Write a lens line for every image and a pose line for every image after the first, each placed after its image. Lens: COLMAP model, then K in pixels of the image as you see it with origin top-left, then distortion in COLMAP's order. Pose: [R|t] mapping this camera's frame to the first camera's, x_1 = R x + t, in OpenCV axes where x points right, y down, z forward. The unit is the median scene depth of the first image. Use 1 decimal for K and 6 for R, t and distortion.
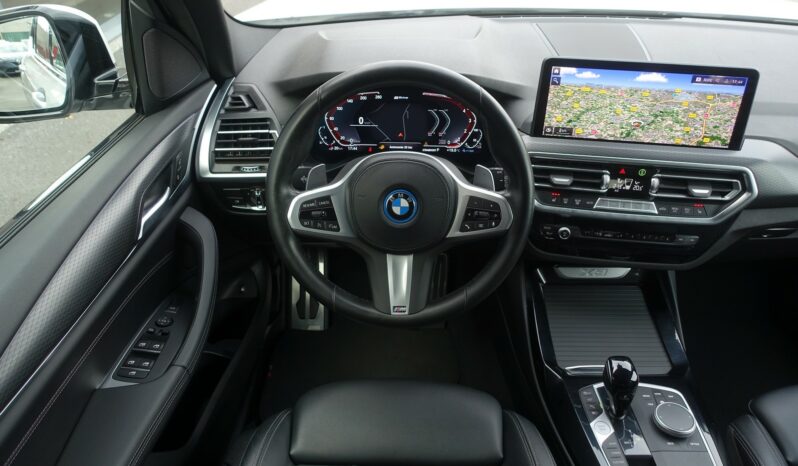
lens RADIAL K [[544.2, 0, 399.0], [0, 544.2, 233.0], [0, 0, 1]] dist [-0.015965, 0.000897]
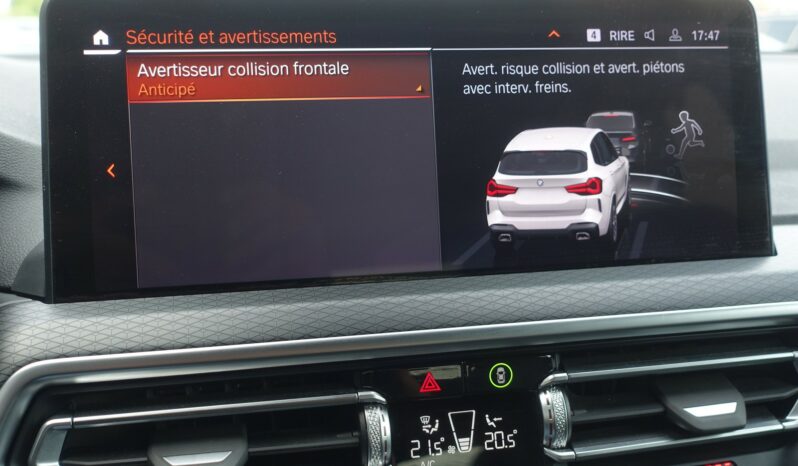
lens RADIAL K [[914.8, 0, 399.0], [0, 914.8, 233.0], [0, 0, 1]] dist [-0.015709, 0.013162]
pose [[0.928984, -0.080626, 0.361232, 0.384737], [0.216444, 0.910045, -0.353512, -0.046097], [-0.300235, 0.406593, 0.862868, 0.935410]]
